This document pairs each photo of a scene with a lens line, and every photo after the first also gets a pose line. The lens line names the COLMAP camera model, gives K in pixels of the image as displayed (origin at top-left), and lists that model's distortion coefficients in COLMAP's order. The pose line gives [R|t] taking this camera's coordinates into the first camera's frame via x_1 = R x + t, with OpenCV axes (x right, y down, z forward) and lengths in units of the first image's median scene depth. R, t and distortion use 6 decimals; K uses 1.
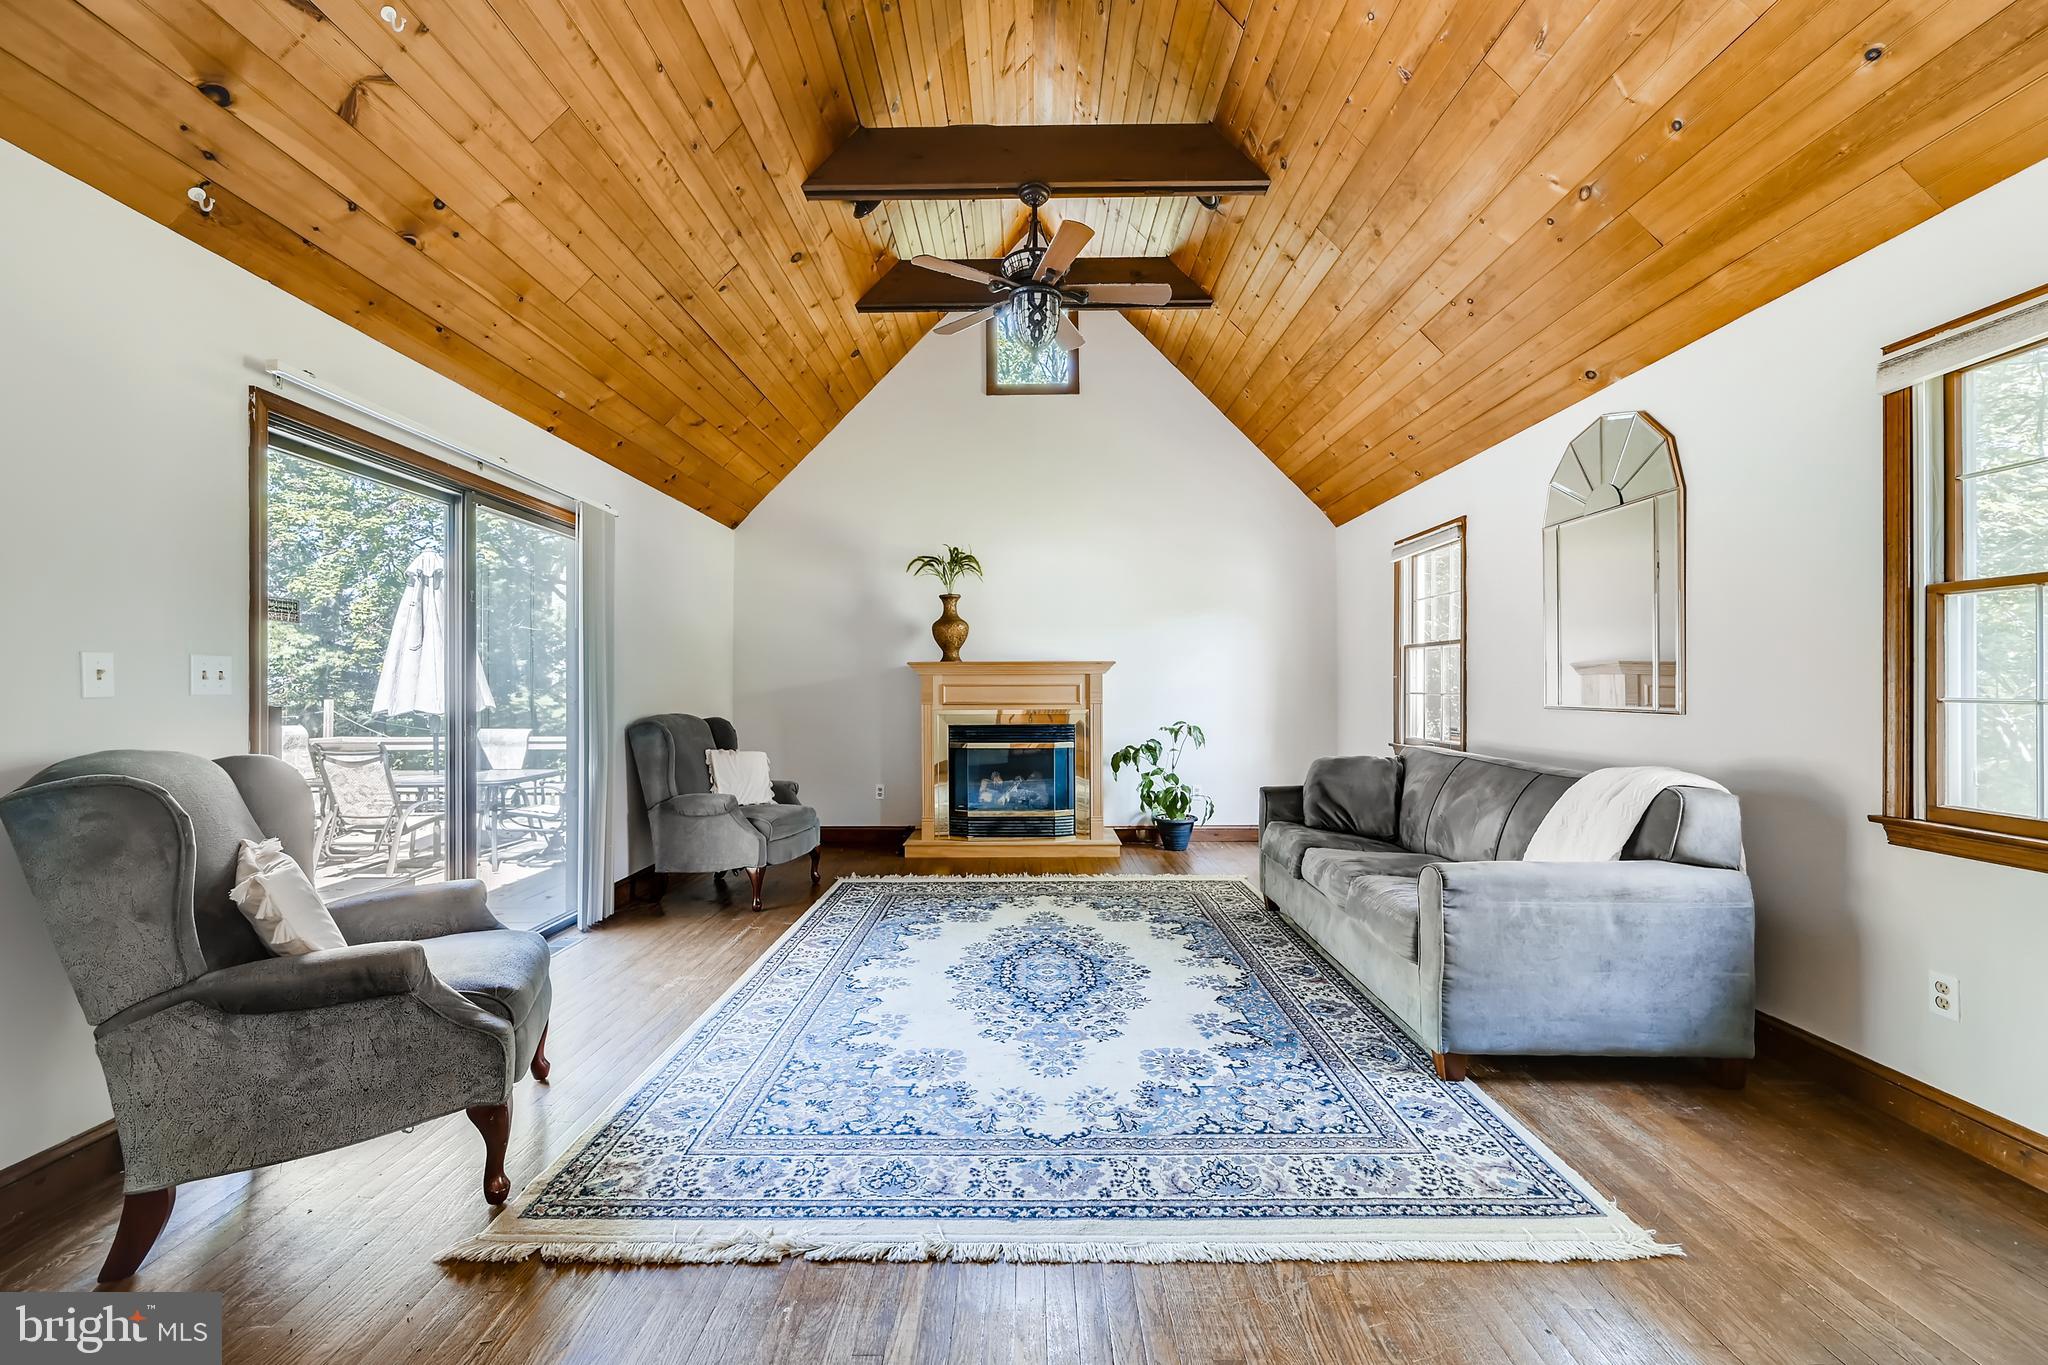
lens RADIAL K [[813.9, 0, 1016.7], [0, 813.9, 691.5], [0, 0, 1]] dist [-0.000057, 0.000044]
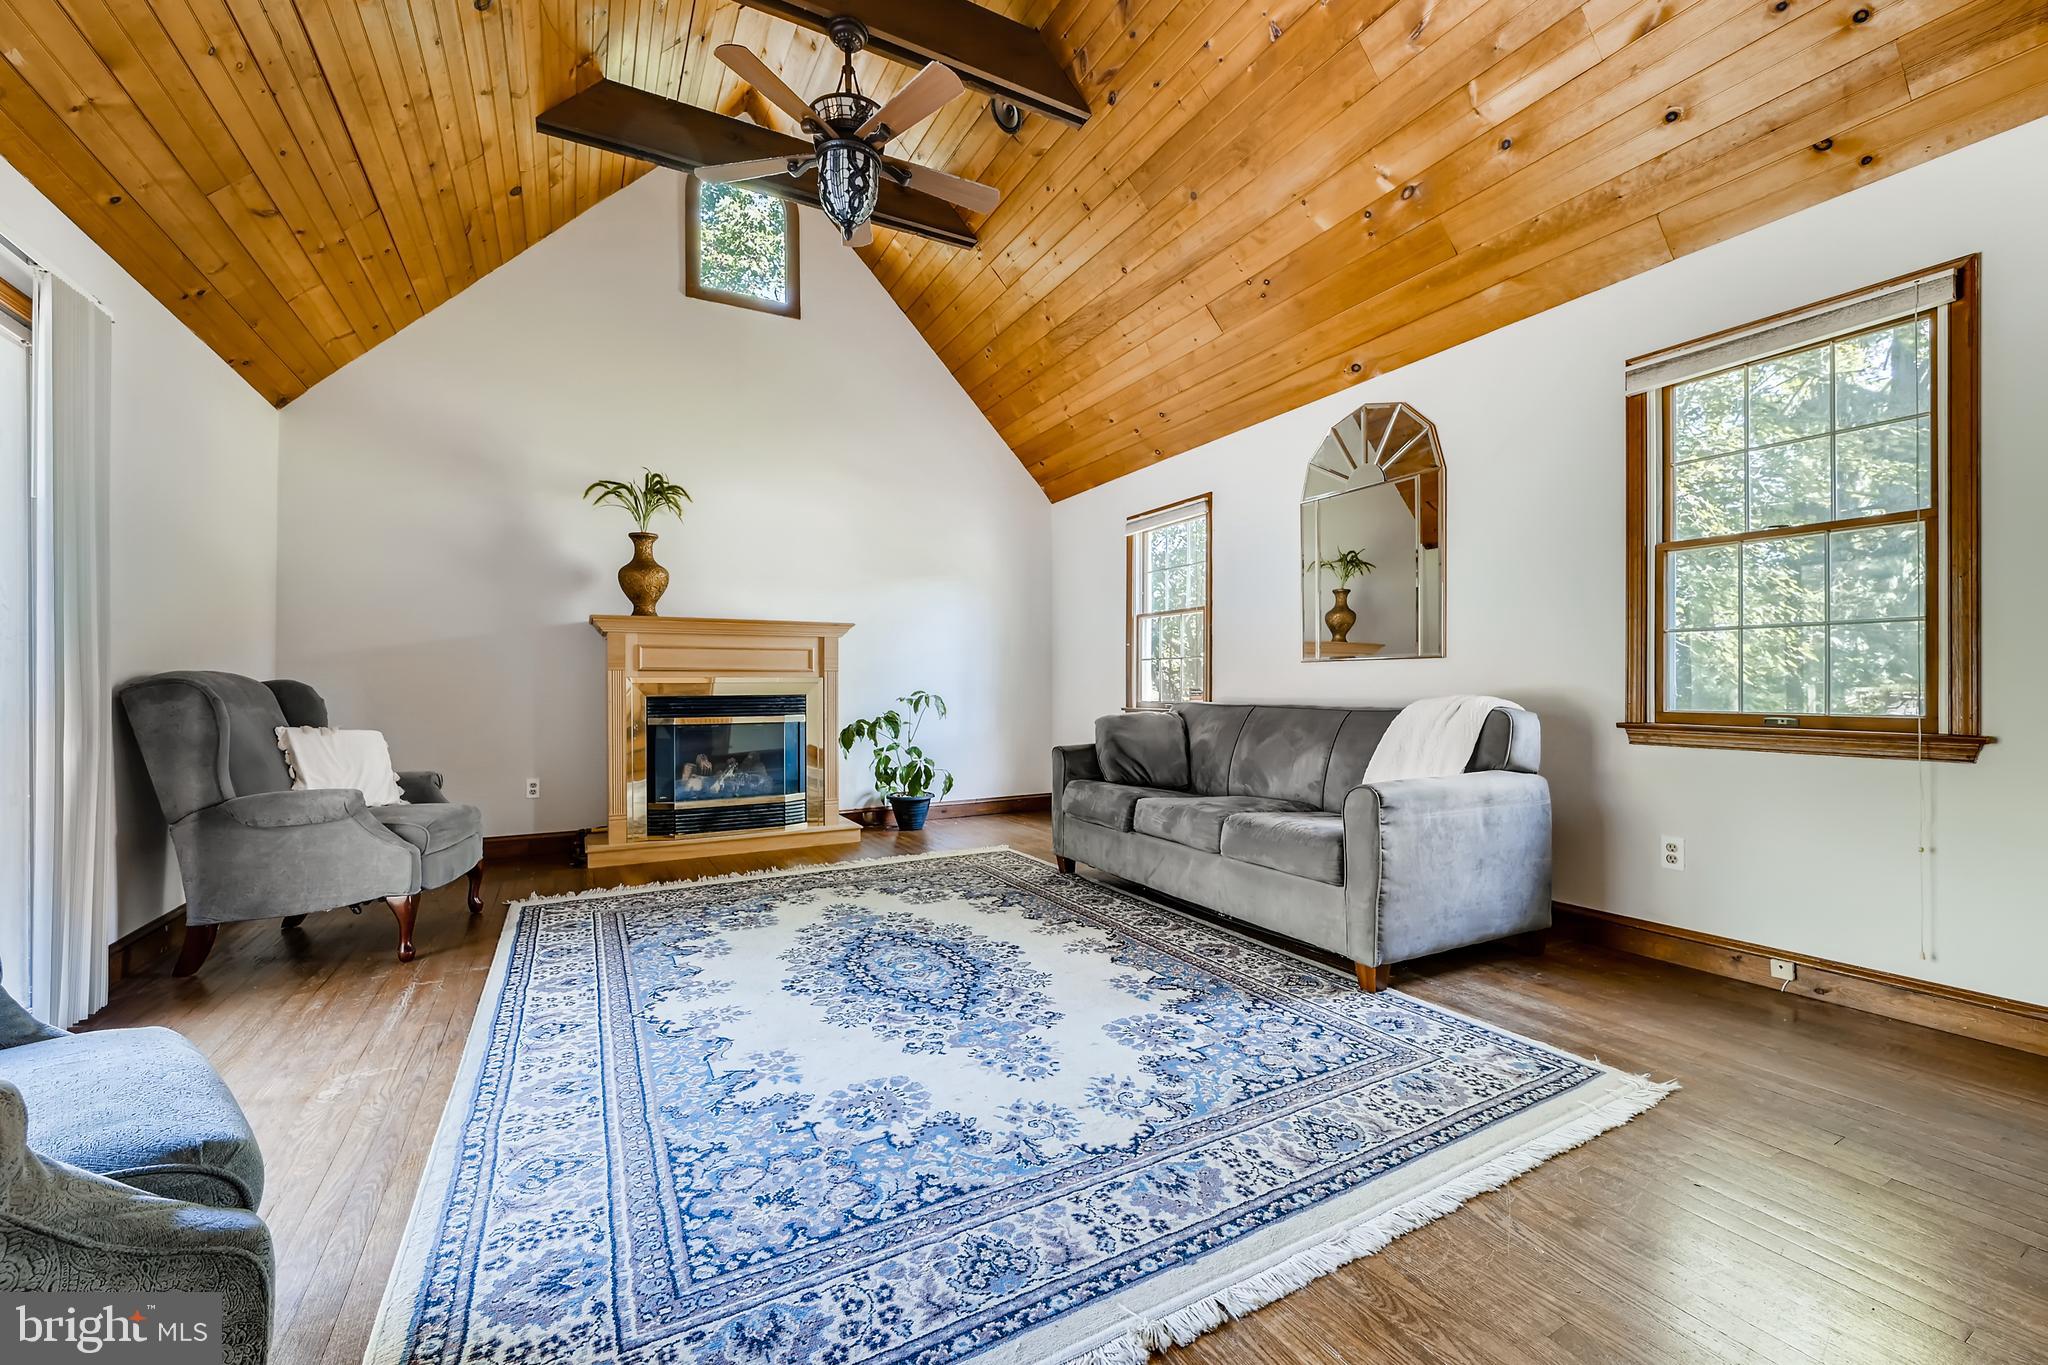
lens RADIAL K [[813.9, 0, 1016.7], [0, 813.9, 691.5], [0, 0, 1]] dist [-0.000057, 0.000044]
pose [[0.873006, -0.001819, 0.487706, -0.251125], [0.003016, 0.999994, -0.001670, 0.062942], [-0.487700, 0.002929, 0.873006, 0.210037]]
